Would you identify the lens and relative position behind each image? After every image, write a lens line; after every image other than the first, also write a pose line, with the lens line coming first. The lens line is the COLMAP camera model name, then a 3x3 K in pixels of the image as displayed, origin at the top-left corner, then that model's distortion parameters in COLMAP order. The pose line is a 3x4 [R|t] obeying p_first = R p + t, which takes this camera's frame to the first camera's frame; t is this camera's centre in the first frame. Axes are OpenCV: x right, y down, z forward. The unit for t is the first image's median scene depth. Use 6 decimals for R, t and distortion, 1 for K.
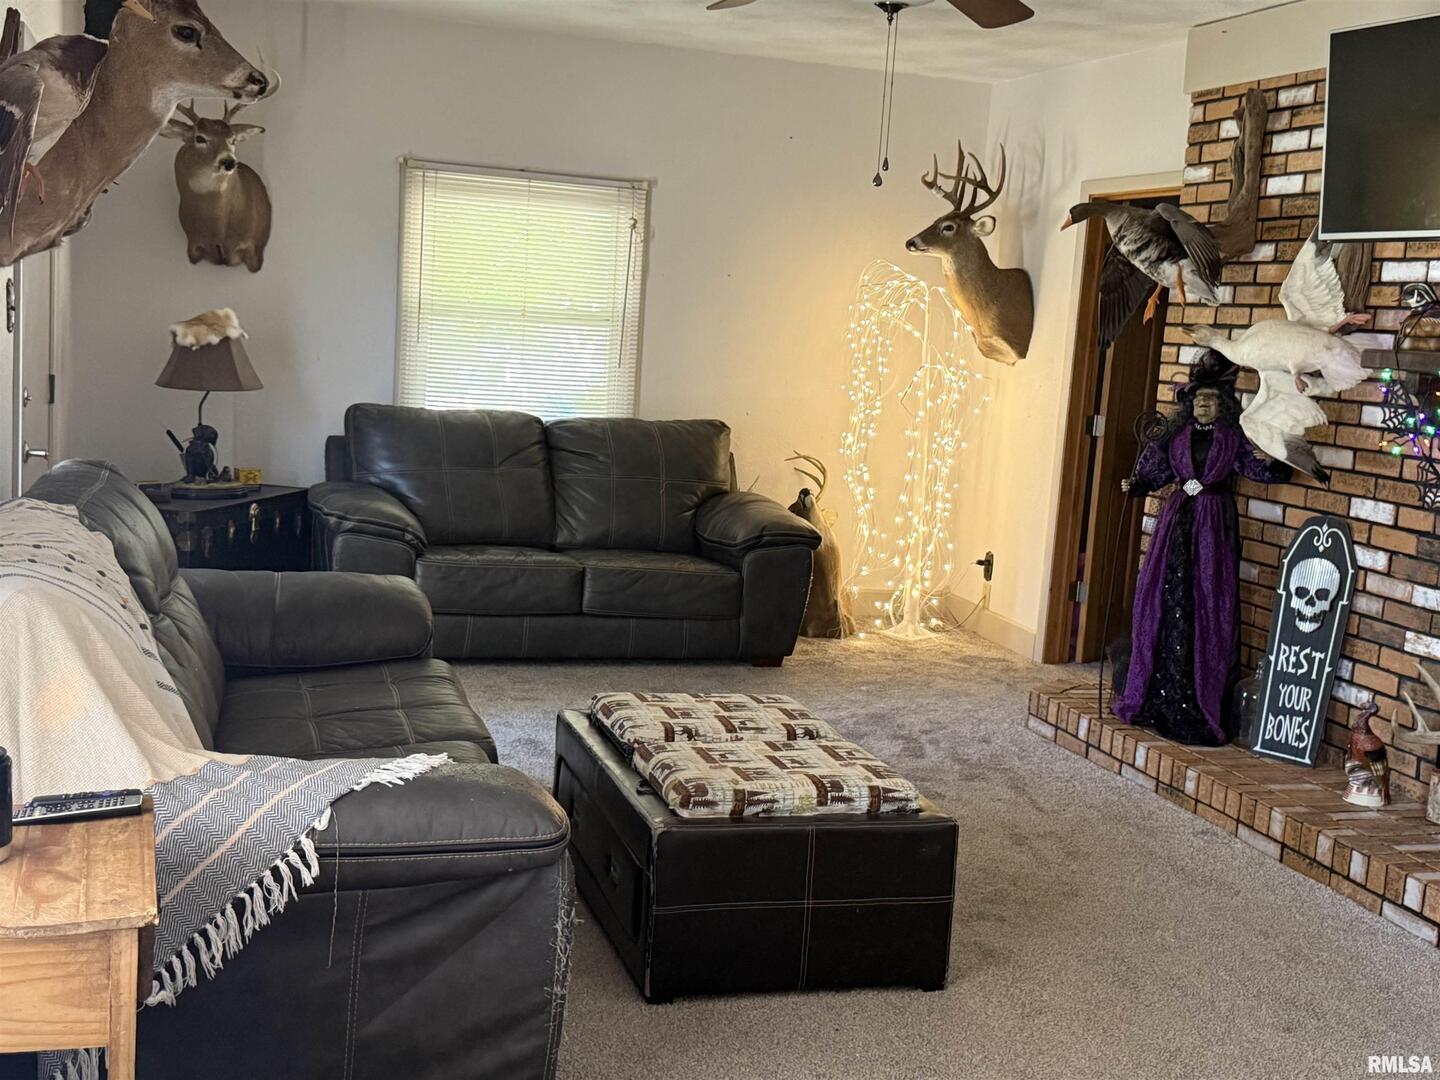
lens RADIAL K [[1694.0, 0, 749.5], [0, 1694.0, 543.2], [0, 0, 1]] dist [0.062476, 0.000000]
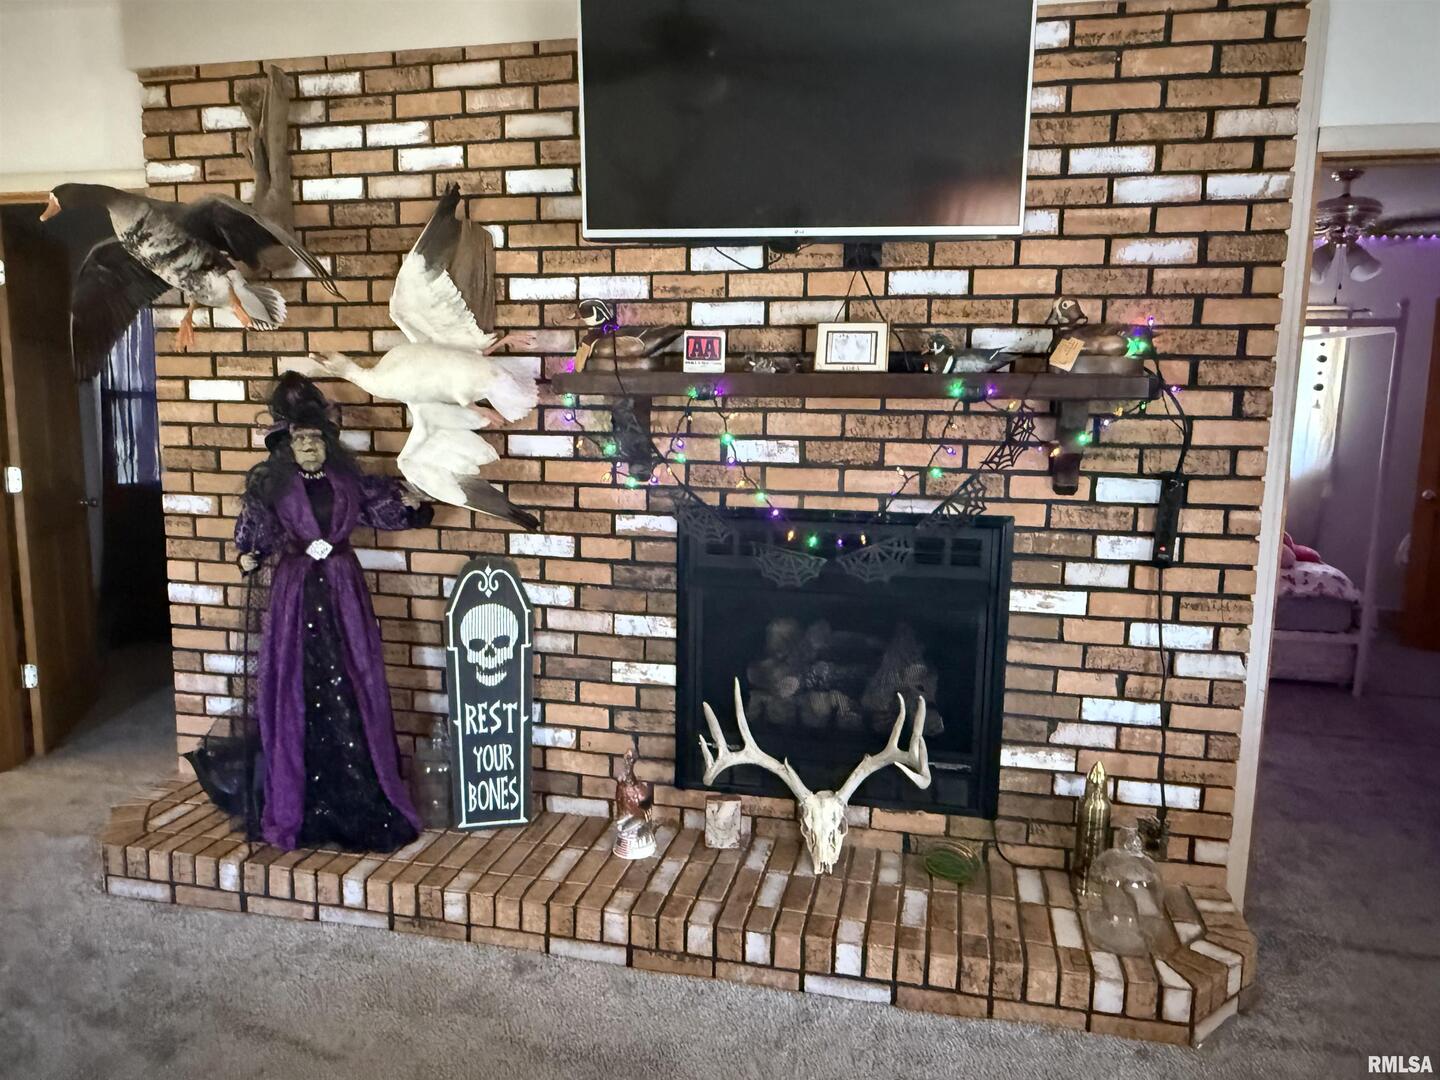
lens RADIAL K [[1007.7, 0, 721.8], [0, 1007.7, 551.3], [0, 0, 1]] dist [0.022534, -0.029208]
pose [[0.517047, -0.181833, 0.836421, -0.050940], [0.133719, 0.982337, 0.130894, -0.072954], [-0.845448, 0.044167, 0.532229, 0.596839]]
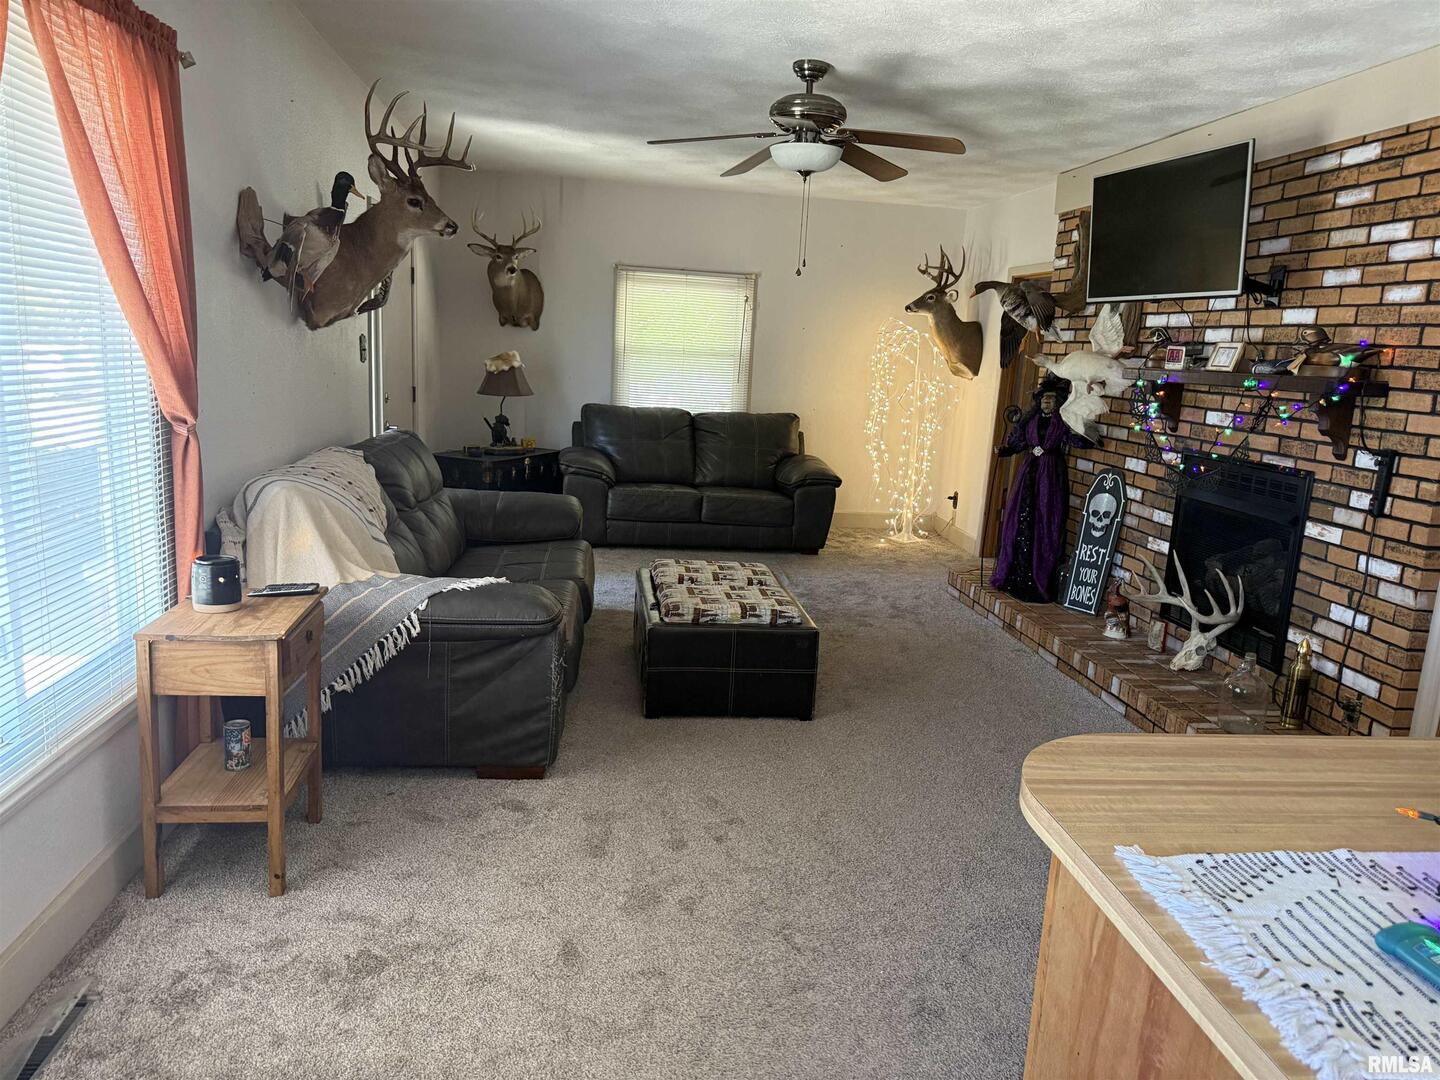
lens RADIAL K [[1007.7, 0, 747.3], [0, 1007.7, 559.0], [0, 0, 1]] dist [0.022534, -0.029208]
pose [[0.986591, 0.023860, -0.161461, 0.145197], [-0.013241, 0.997697, 0.066527, 0.011646], [0.162677, -0.063497, 0.984634, -0.045187]]
